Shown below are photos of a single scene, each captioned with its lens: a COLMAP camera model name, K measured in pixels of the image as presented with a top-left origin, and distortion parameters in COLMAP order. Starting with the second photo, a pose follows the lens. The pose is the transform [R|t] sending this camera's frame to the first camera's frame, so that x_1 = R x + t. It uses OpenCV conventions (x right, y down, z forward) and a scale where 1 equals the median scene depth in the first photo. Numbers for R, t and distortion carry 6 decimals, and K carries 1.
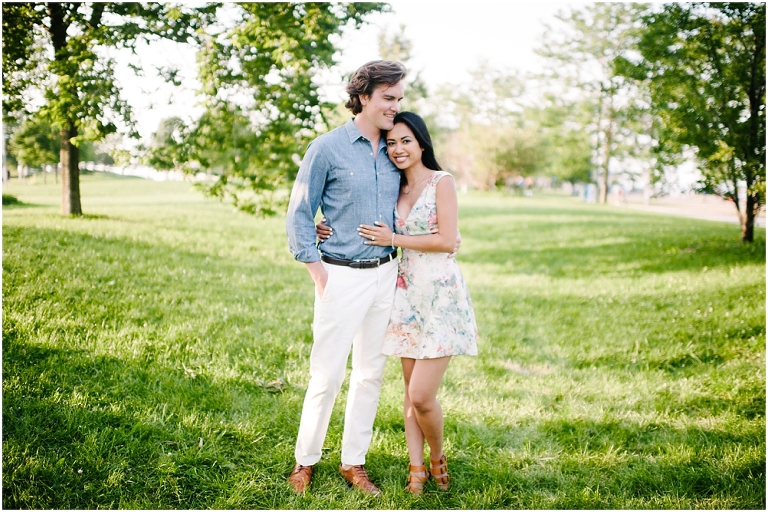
lens RADIAL K [[774.5, 0, 385.3], [0, 774.5, 269.1], [0, 0, 1]] dist [-0.101994, 0.100672]
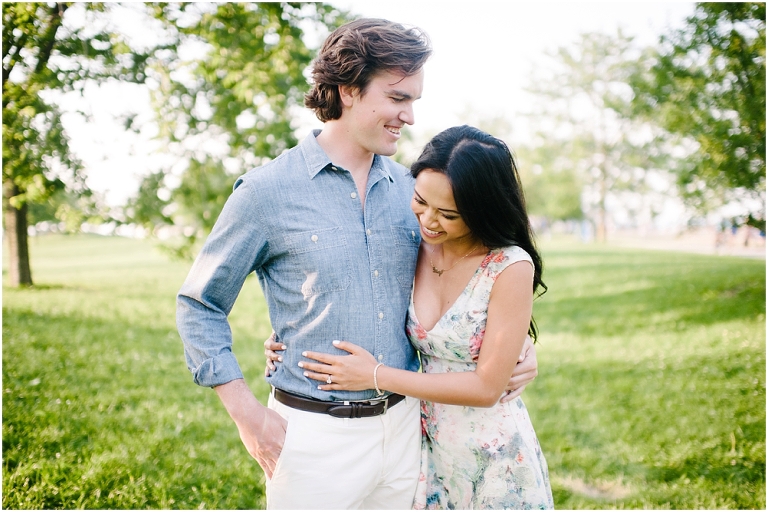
lens RADIAL K [[774.5, 0, 385.3], [0, 774.5, 269.1], [0, 0, 1]] dist [-0.101994, 0.100672]
pose [[0.998845, -0.046246, 0.013026, -0.006250], [0.046945, 0.997110, -0.059730, -0.021164], [-0.010226, 0.060273, 0.998130, 0.143449]]
